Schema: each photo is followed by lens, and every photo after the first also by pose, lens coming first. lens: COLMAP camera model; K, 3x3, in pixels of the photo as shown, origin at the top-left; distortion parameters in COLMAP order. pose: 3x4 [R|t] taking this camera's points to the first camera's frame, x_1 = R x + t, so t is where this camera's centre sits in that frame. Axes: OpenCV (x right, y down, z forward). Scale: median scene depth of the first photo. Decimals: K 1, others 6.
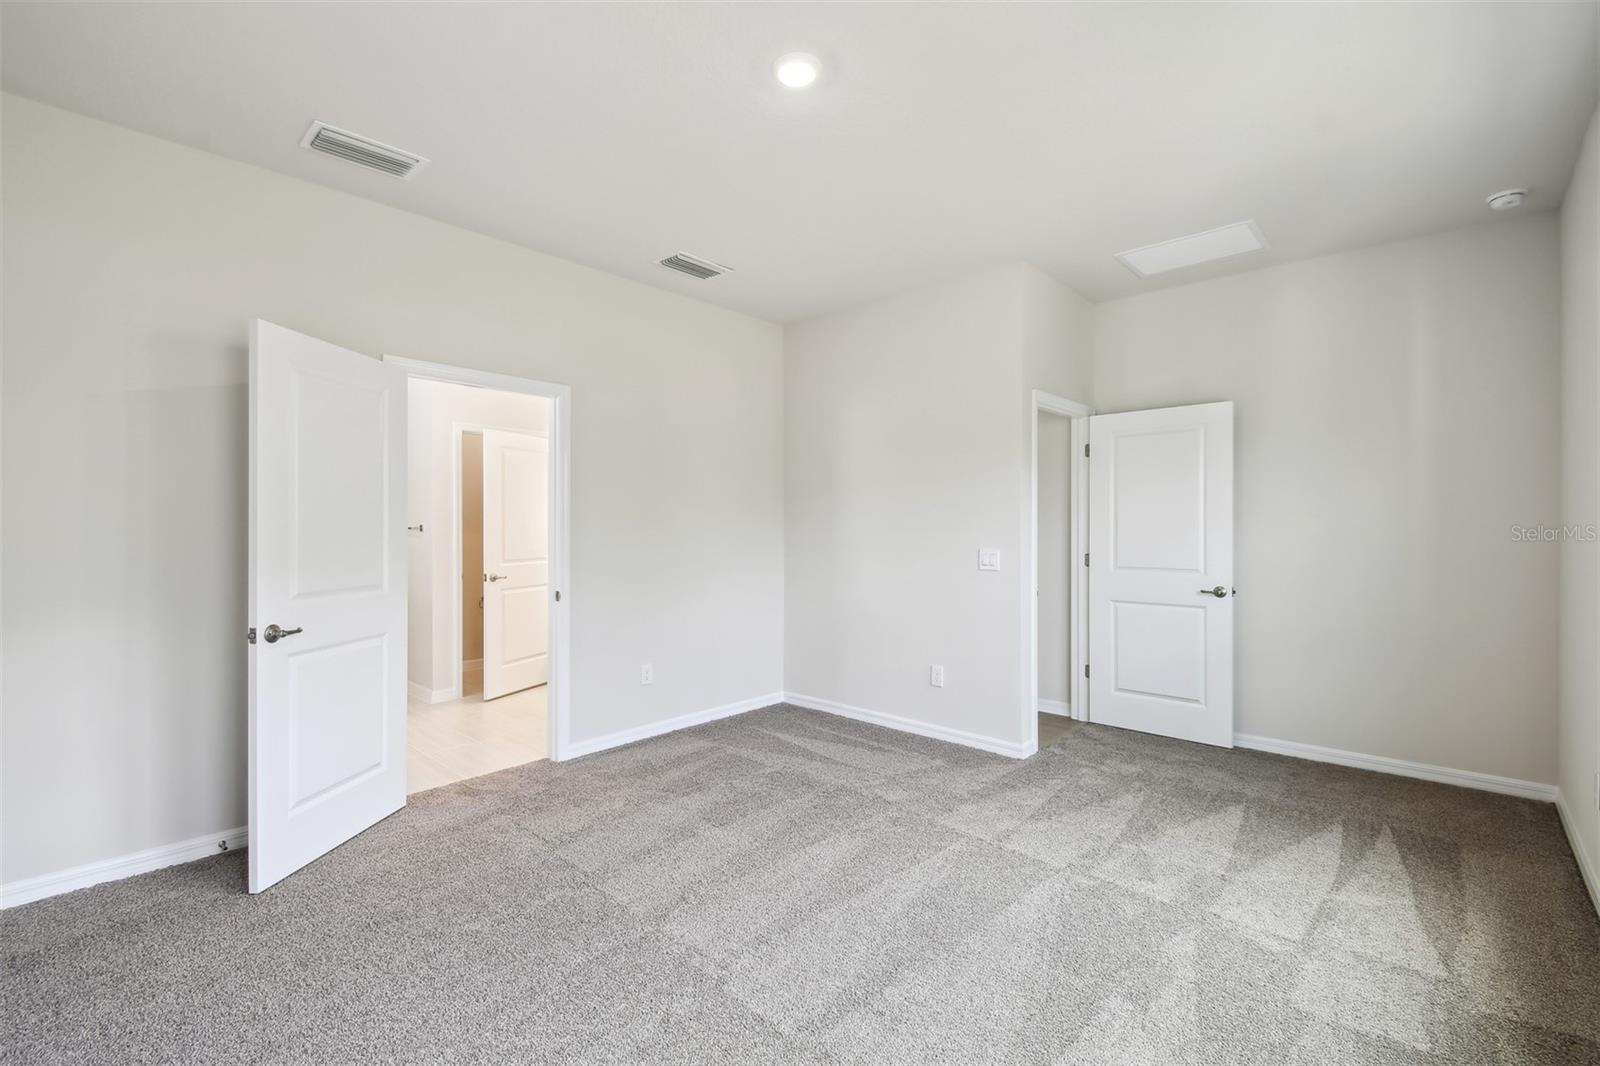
lens RADIAL K [[706.9, 0, 788.9], [0, 706.9, 525.4], [0, 0, 1]] dist [0.000508, -0.011241]
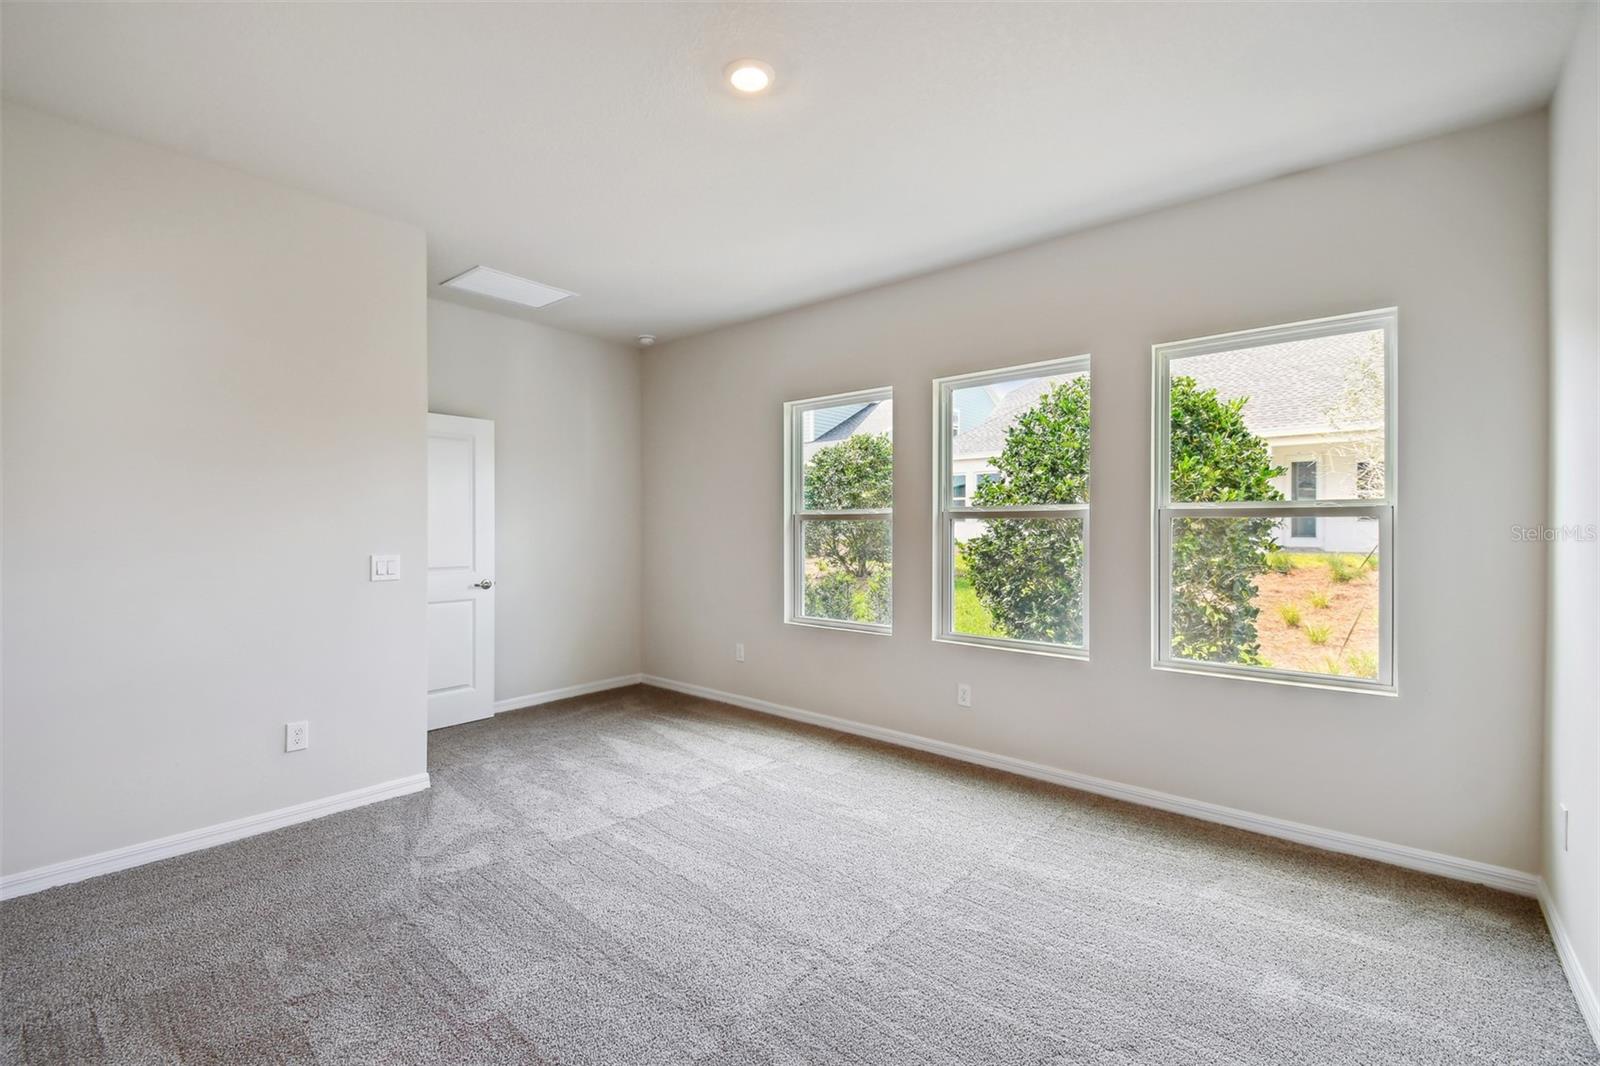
lens RADIAL K [[706.9, 0, 788.9], [0, 706.9, 525.4], [0, 0, 1]] dist [0.000508, -0.011241]
pose [[-0.073095, 0.003624, 0.997318, -0.704515], [-0.000935, 0.999993, -0.003703, 0.001646], [-0.997325, -0.001203, -0.073091, 0.719368]]
